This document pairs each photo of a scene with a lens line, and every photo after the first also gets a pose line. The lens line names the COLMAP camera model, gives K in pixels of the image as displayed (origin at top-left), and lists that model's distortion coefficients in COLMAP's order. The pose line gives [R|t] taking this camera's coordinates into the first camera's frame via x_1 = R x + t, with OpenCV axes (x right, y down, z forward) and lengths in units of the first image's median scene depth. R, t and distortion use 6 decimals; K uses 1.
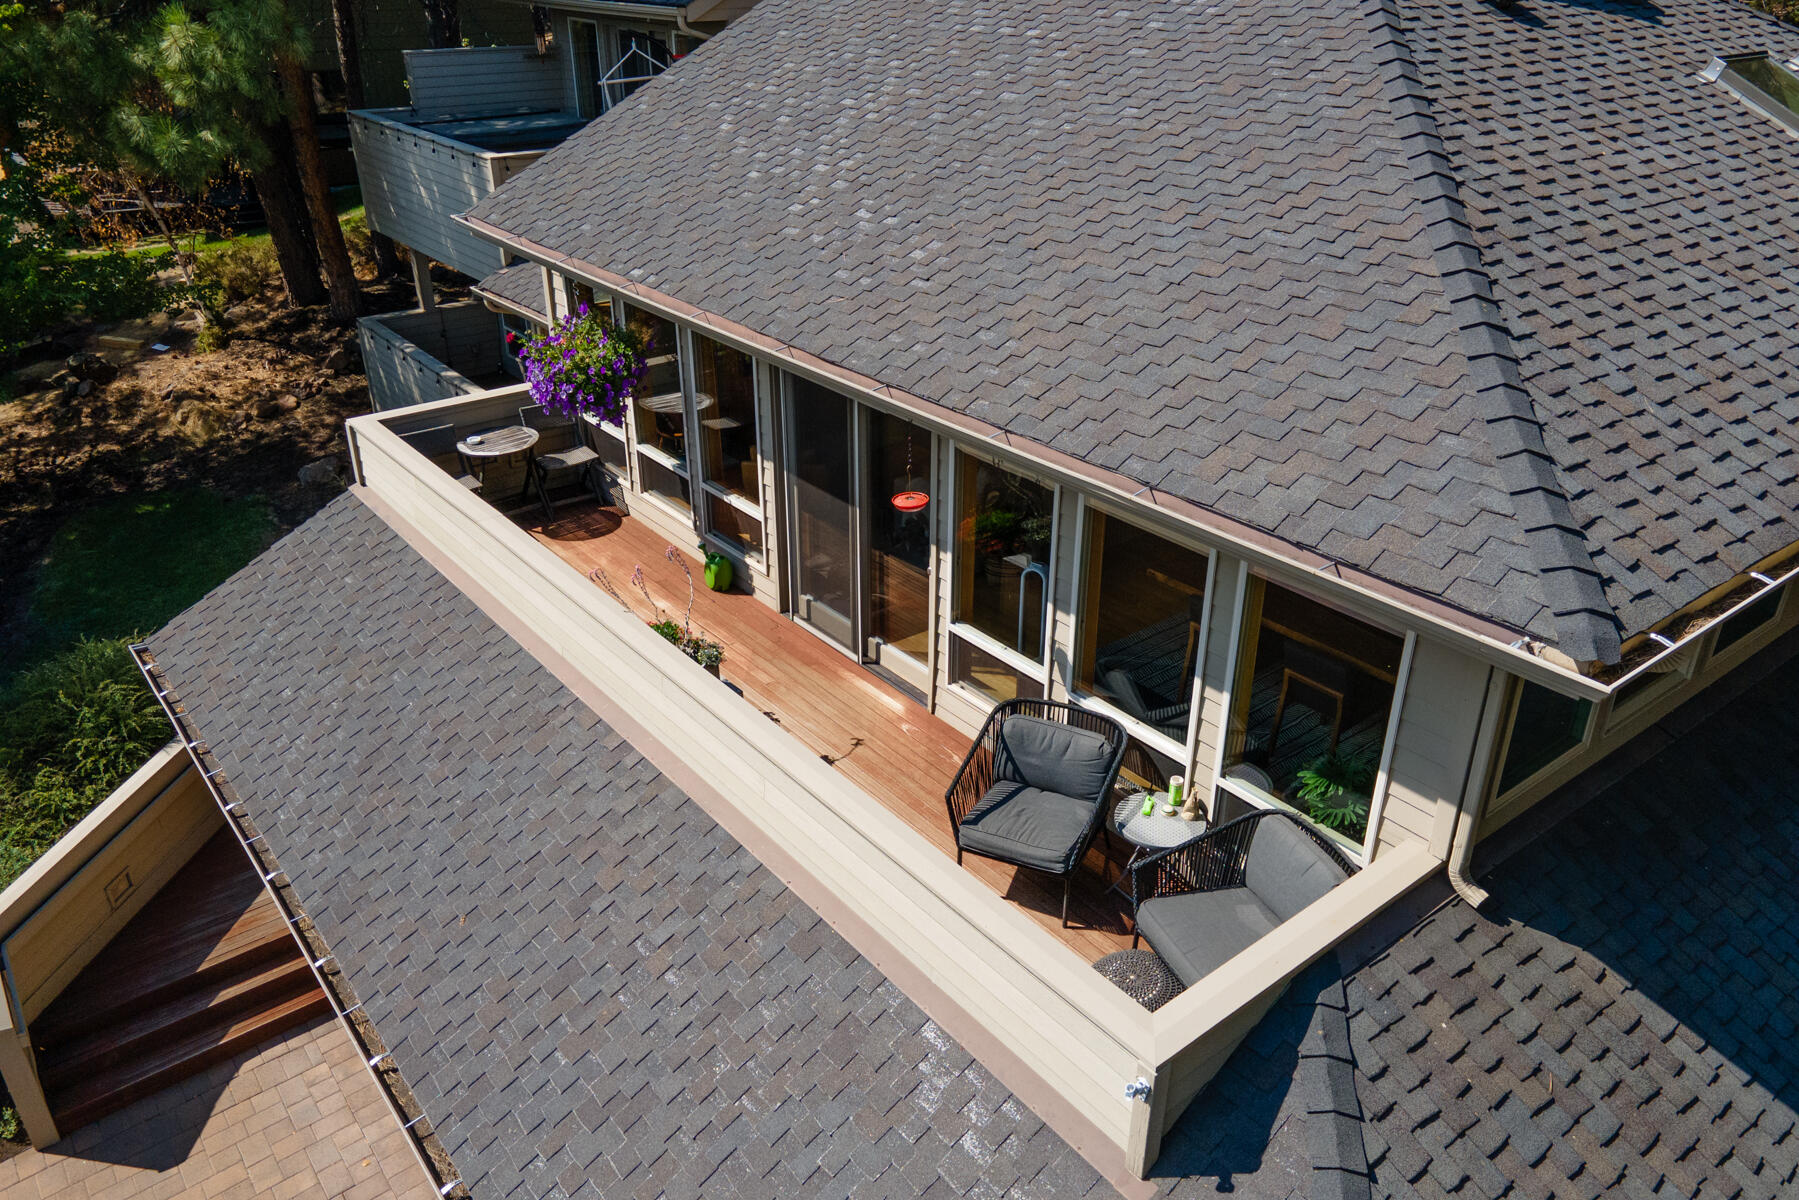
lens RADIAL K [[1290.3, 0, 899.5], [0, 1290.3, 600.0], [0, 0, 1]] dist [0.009841, 0.004751]
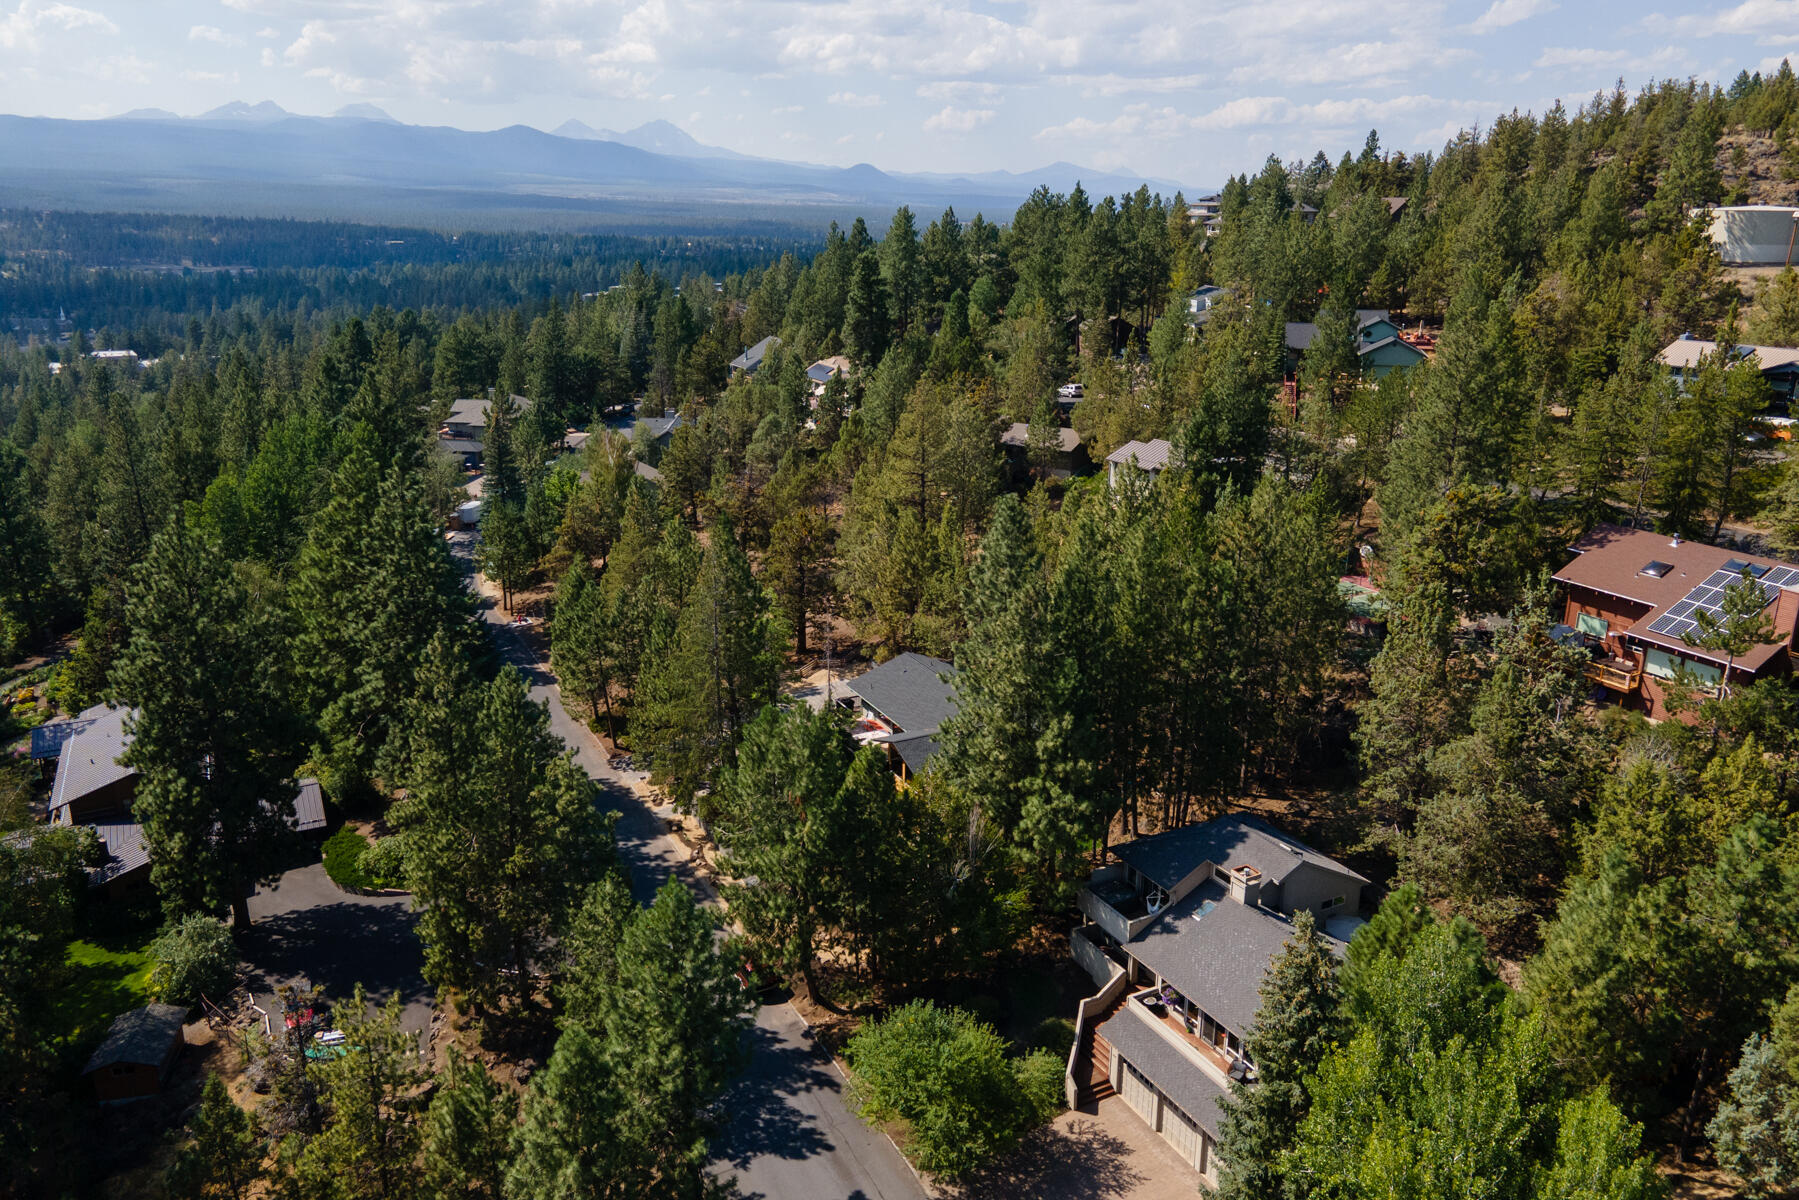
lens RADIAL K [[1290.3, 0, 899.5], [0, 1290.3, 600.0], [0, 0, 1]] dist [0.009841, 0.004751]
pose [[0.983834, 0.063030, -0.167622, -0.310057], [-0.092793, 0.979982, -0.176141, -0.431204], [0.153164, 0.188848, 0.969988, -2.984520]]
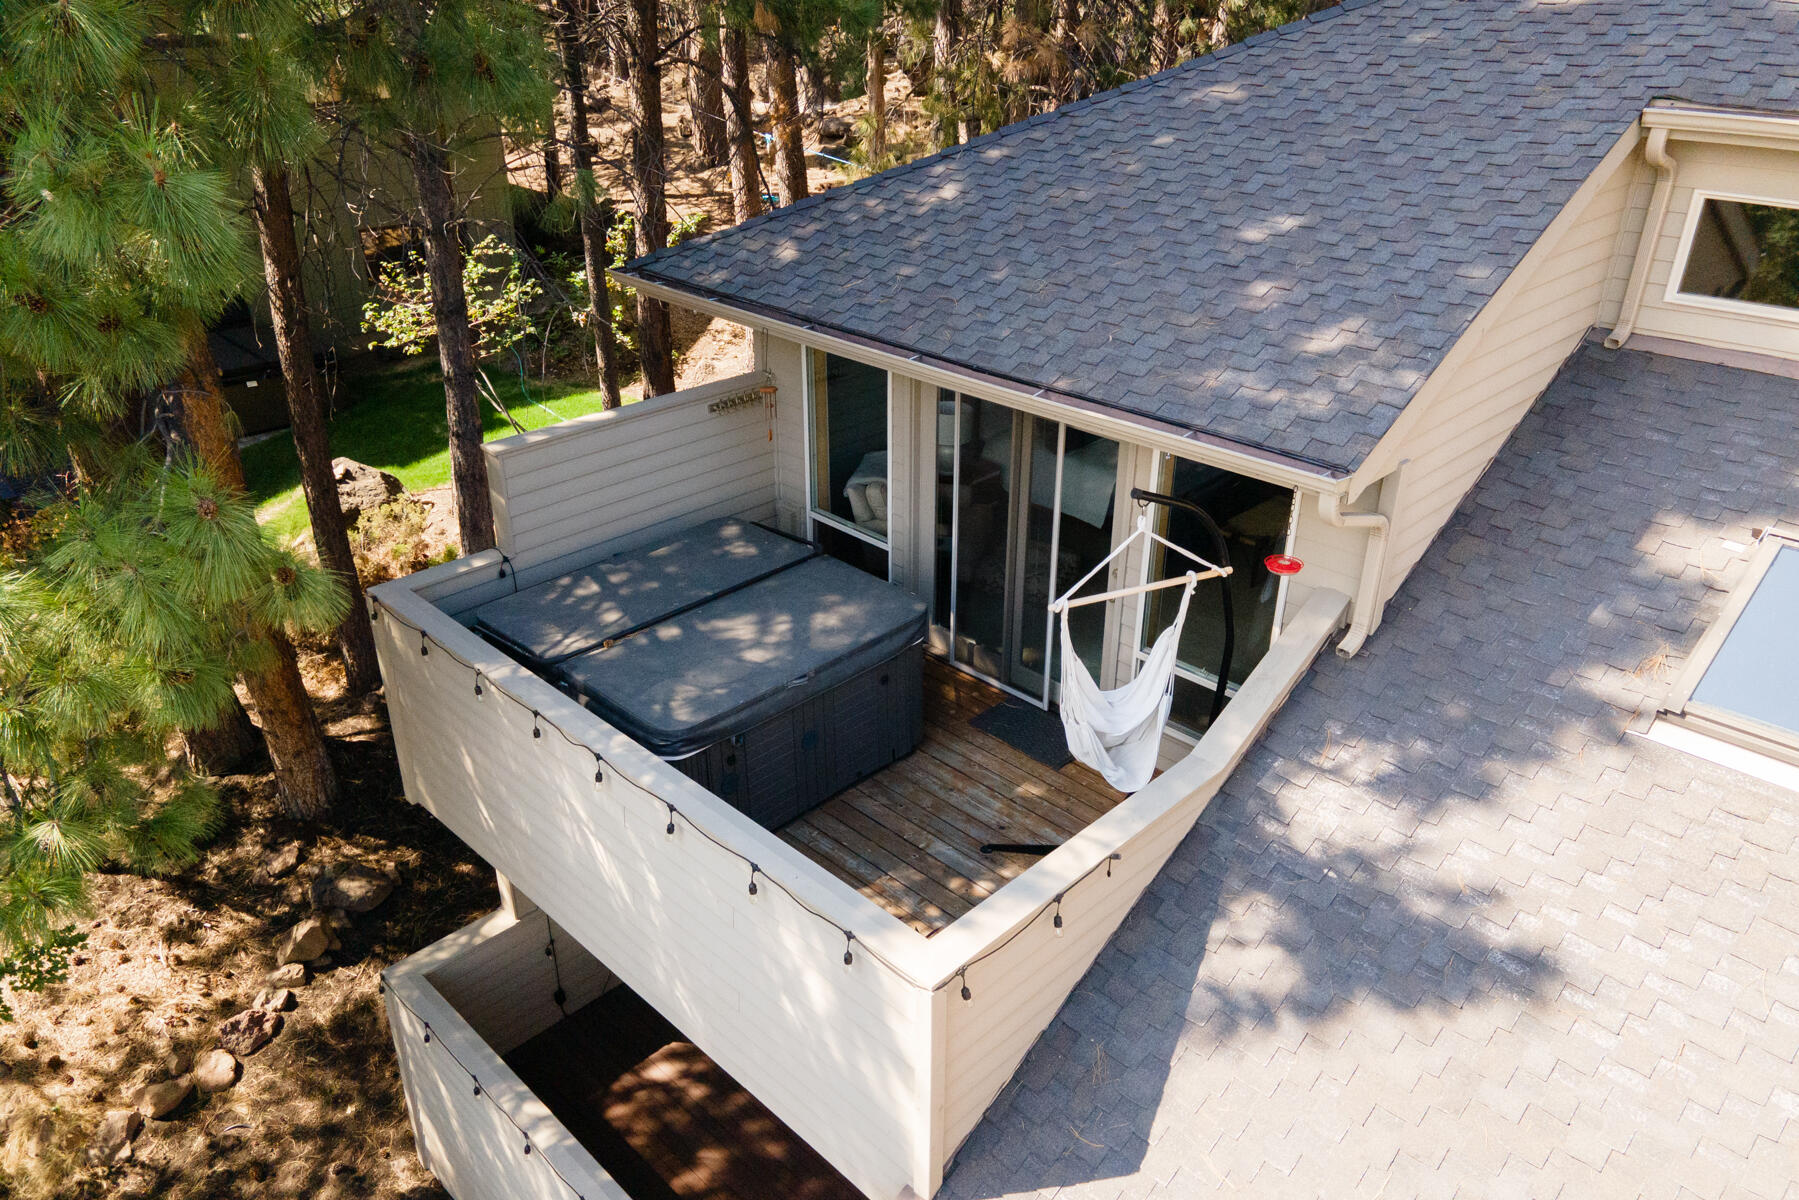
lens RADIAL K [[1291.3, 0, 899.5], [0, 1291.3, 600.0], [0, 0, 1]] dist [0.059454, -0.037415]
pose [[0.993585, -0.049264, 0.101794, -0.252559], [0.049851, 0.998751, -0.003230, -0.316806], [-0.101508, 0.008284, 0.994800, 0.465783]]
